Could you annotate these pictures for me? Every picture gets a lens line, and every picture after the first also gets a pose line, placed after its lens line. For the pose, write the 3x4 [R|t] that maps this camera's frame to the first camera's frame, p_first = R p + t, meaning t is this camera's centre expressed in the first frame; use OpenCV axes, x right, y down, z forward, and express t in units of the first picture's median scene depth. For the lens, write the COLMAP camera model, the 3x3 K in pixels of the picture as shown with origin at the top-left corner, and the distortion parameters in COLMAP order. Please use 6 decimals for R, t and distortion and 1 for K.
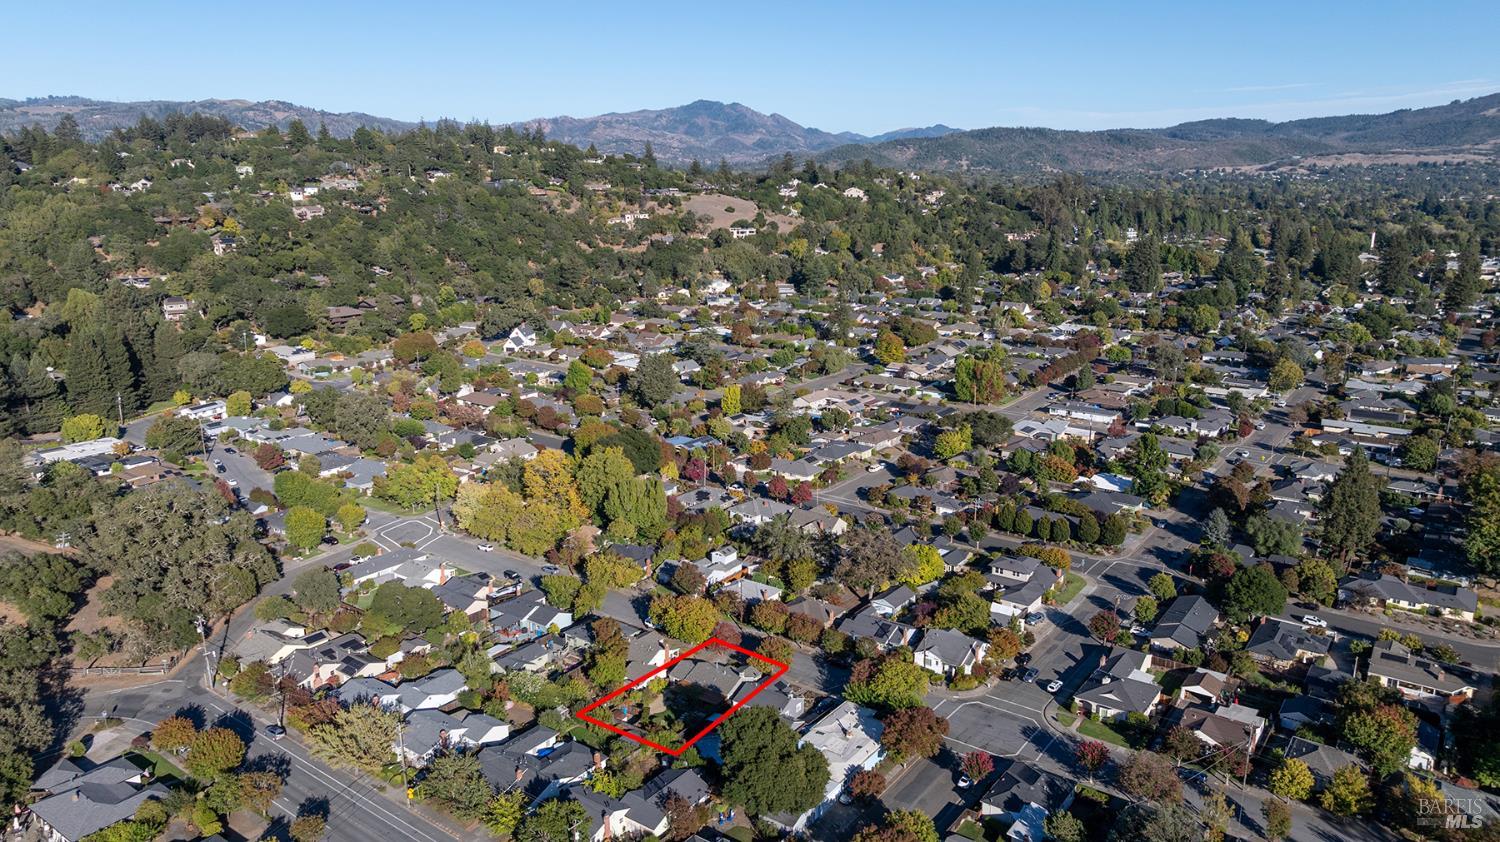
lens RADIAL K [[1046.6, 0, 750.0], [0, 1046.6, 421.0], [0, 0, 1]] dist [-0.051155, 0.057251]
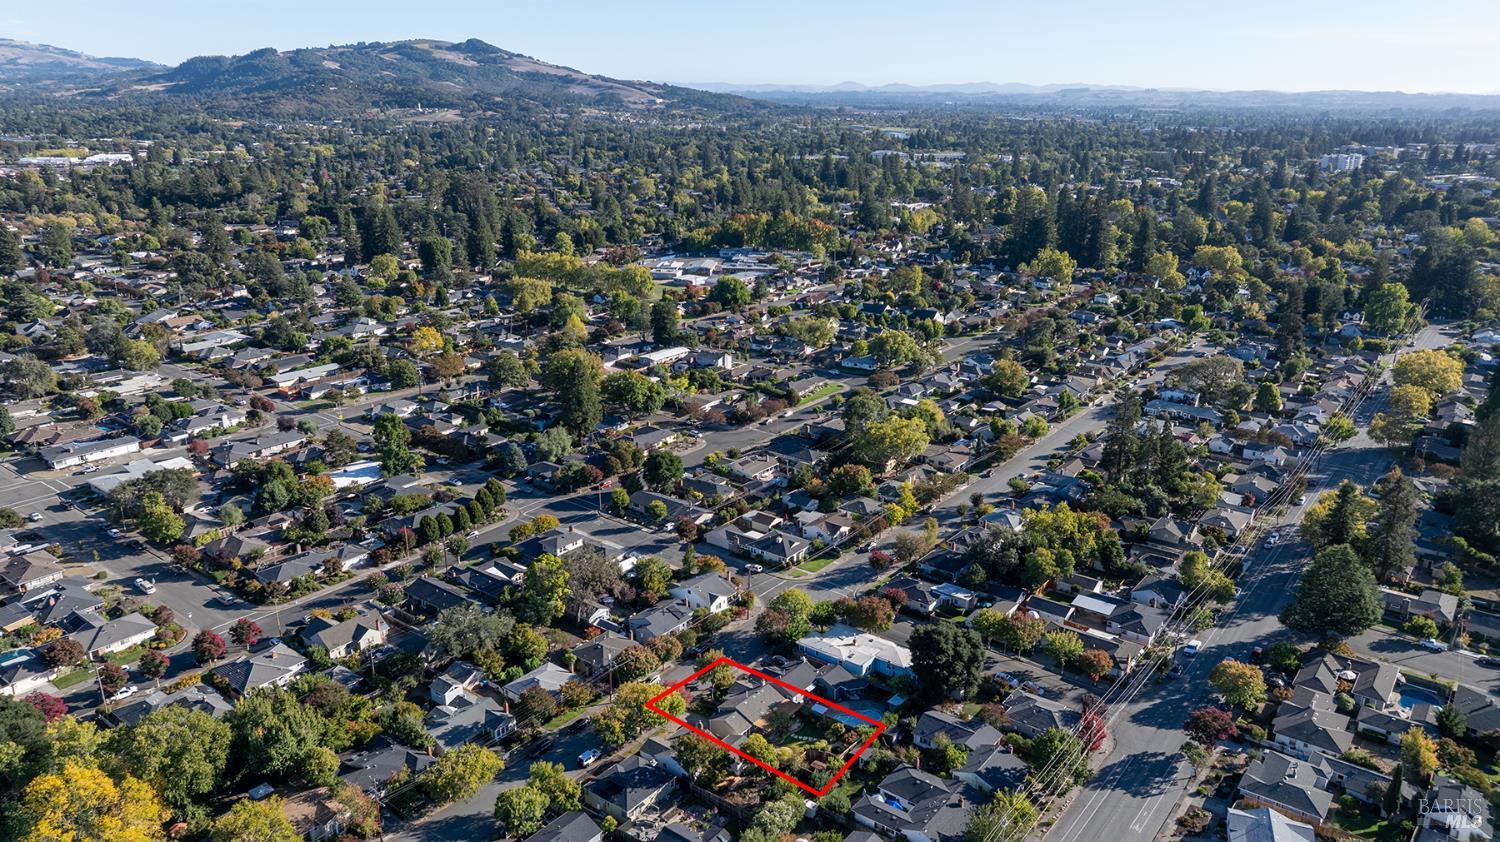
lens RADIAL K [[1046.6, 0, 750.0], [0, 1046.6, 421.0], [0, 0, 1]] dist [-0.051155, 0.057251]
pose [[0.025186, -0.301809, 0.953036, -0.224723], [0.234837, 0.928447, 0.287816, -0.073531], [-0.971708, 0.216559, 0.094260, 0.207643]]
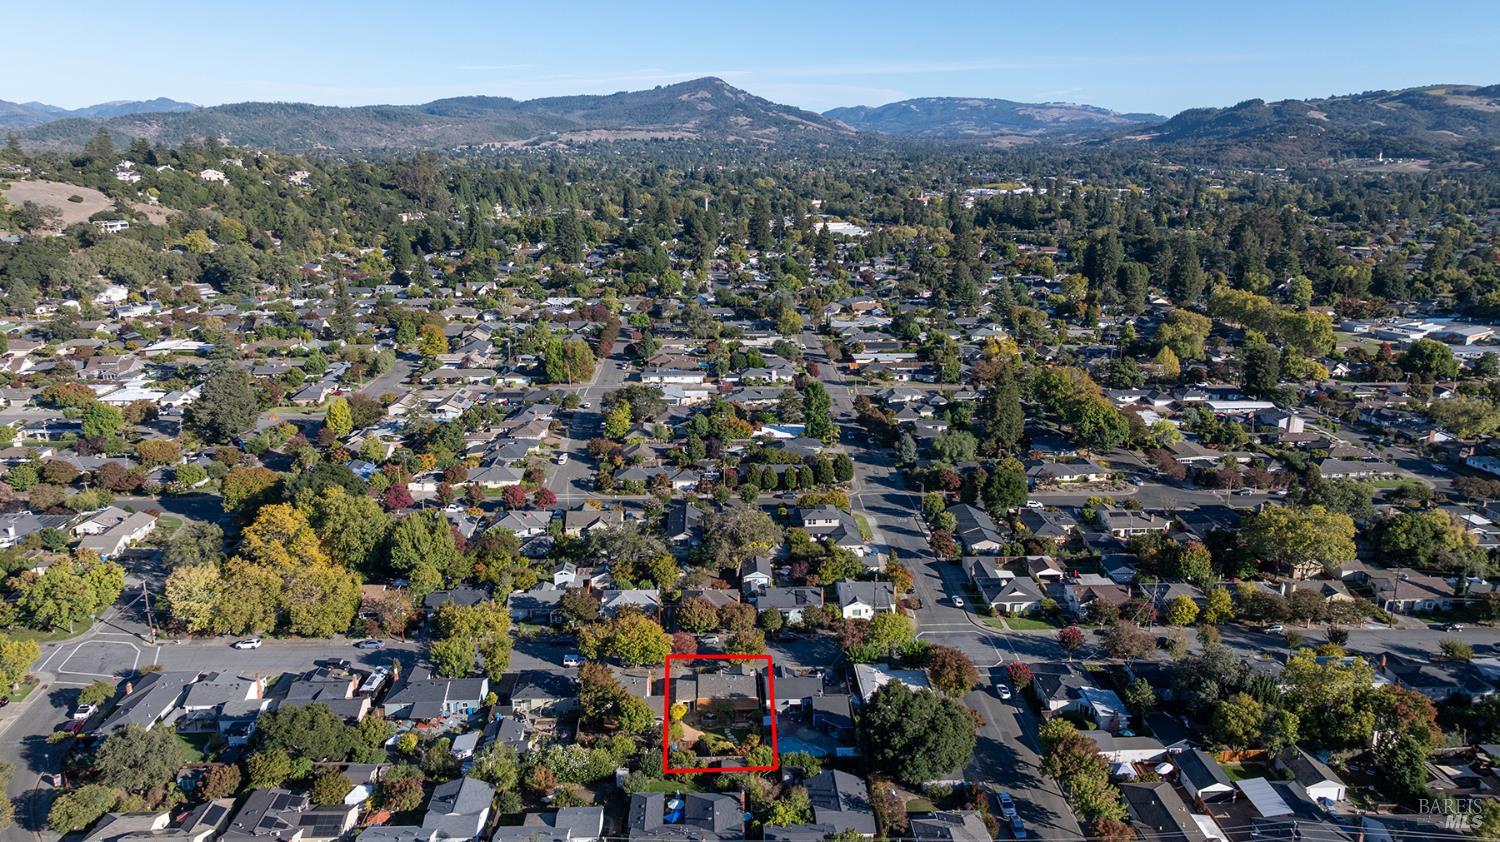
lens RADIAL K [[1046.6, 0, 750.0], [0, 1046.6, 421.0], [0, 0, 1]] dist [-0.051155, 0.057251]
pose [[0.781252, -0.160055, 0.603348, -0.135534], [0.147105, 0.986553, 0.071230, -0.013871], [-0.606635, 0.033107, 0.794291, 0.054844]]
